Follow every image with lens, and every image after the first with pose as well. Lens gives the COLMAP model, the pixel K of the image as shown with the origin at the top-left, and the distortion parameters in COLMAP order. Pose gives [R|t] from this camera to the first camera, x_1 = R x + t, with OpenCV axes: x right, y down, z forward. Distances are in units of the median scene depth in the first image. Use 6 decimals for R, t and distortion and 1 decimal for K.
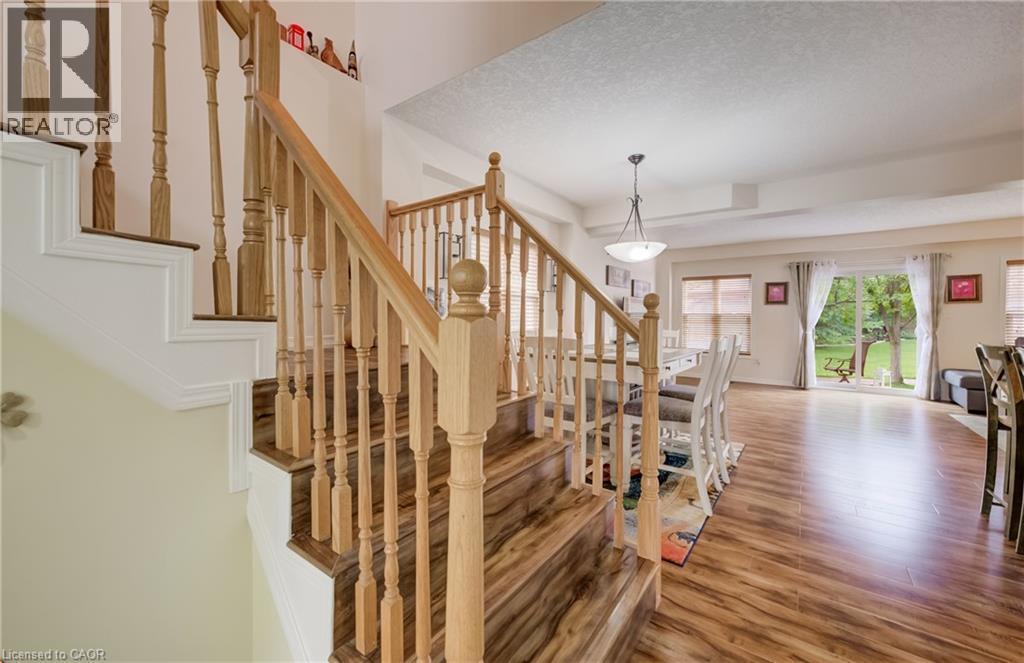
lens RADIAL K [[401.6, 0, 513.4], [0, 401.6, 319.4], [0, 0, 1]] dist [0.008703, 0.000286]
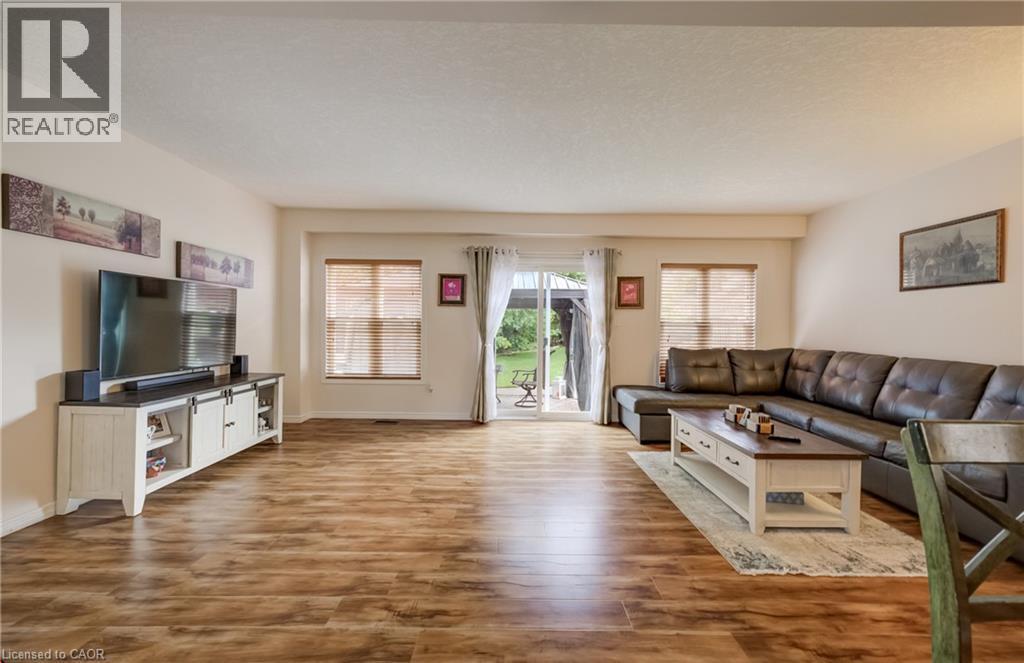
lens RADIAL K [[392.1, 0, 515.1], [0, 392.1, 326.0], [0, 0, 1]] dist [0.000160, 0.000028]
pose [[0.804800, 0.005231, 0.593523, 0.400050], [-0.003891, 0.999986, -0.003538, 0.000297], [-0.593534, 0.000538, 0.804809, 0.457623]]
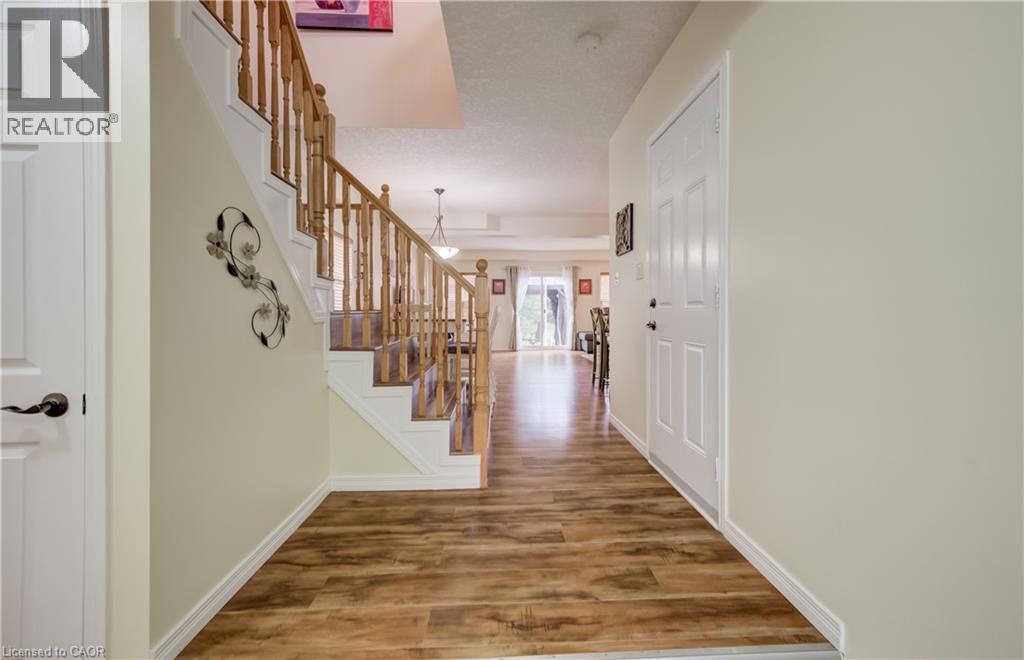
lens RADIAL K [[403.2, 0, 518.0], [0, 403.2, 310.9], [0, 0, 1]] dist [0.001072, 0.003548]
pose [[0.782086, -0.006482, 0.623136, -0.232257], [0.011886, 0.999919, -0.004517, 0.034488], [-0.623057, 0.010939, 0.782100, -0.204732]]
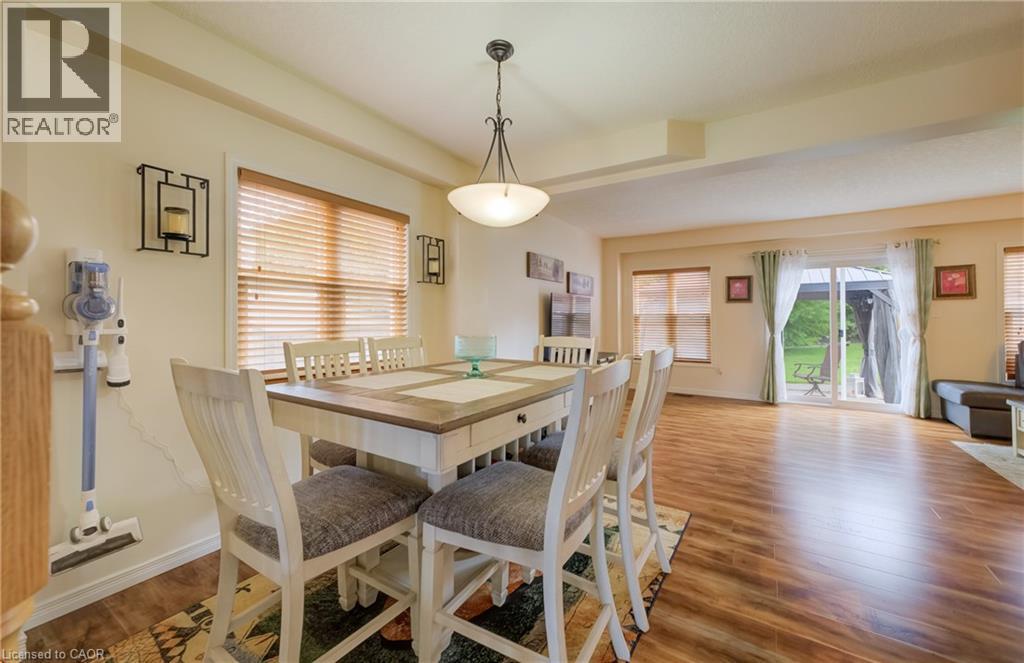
lens RADIAL K [[403.2, 0, 518.0], [0, 403.2, 312.4], [0, 0, 1]] dist [0.001072, 0.003548]
pose [[0.997737, -0.004536, 0.067091, 0.165020], [0.006094, 0.999716, -0.023041, -0.000256], [-0.066968, 0.023398, 0.997481, 0.234022]]
